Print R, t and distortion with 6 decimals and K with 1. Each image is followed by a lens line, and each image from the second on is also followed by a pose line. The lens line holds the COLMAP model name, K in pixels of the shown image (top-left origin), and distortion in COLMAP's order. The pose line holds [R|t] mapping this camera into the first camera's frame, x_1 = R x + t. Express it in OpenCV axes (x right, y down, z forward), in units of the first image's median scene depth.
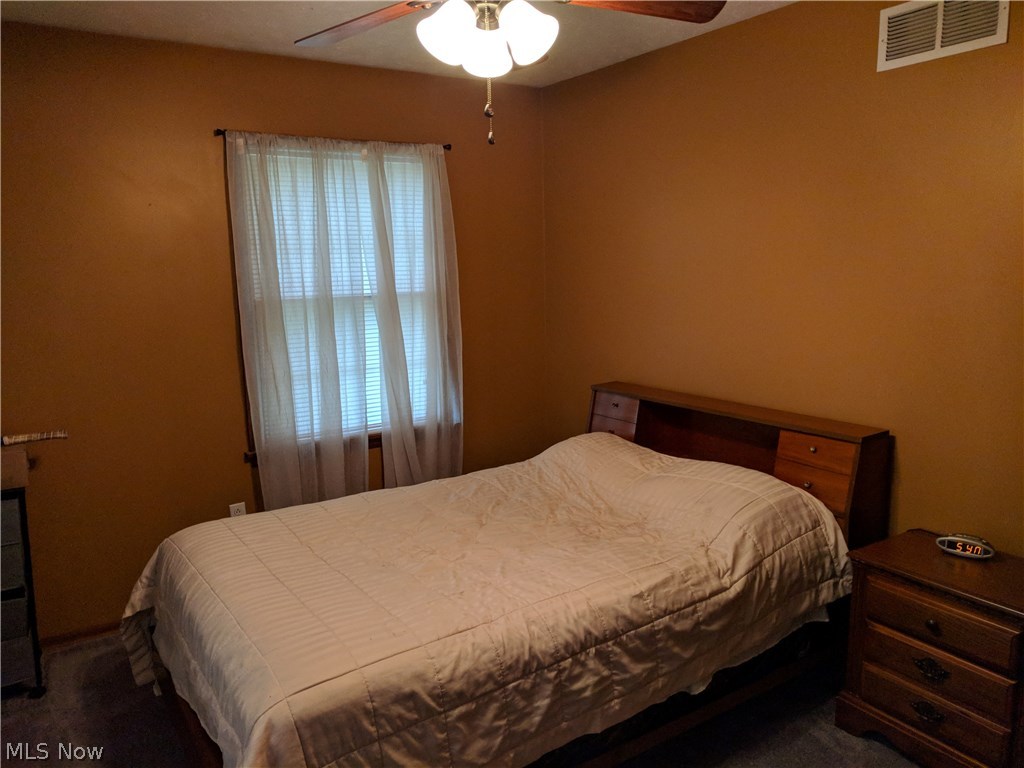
lens RADIAL K [[777.5, 0, 513.1], [0, 777.5, 387.4], [0, 0, 1]] dist [0.009860, -0.000540]
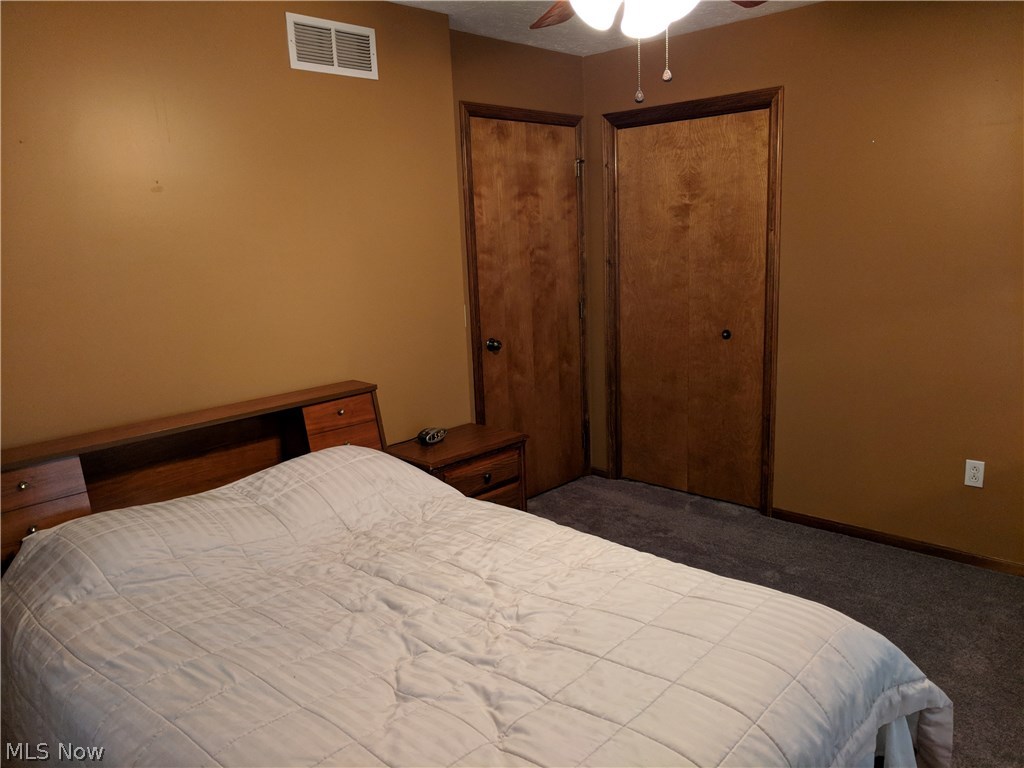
lens RADIAL K [[777.5, 0, 513.1], [0, 777.5, 387.4], [0, 0, 1]] dist [0.009860, -0.000540]
pose [[-0.246774, -0.162315, 0.955383, -0.678647], [0.206150, 0.954515, 0.215416, -0.131246], [-0.946892, 0.250111, -0.202088, 0.945702]]
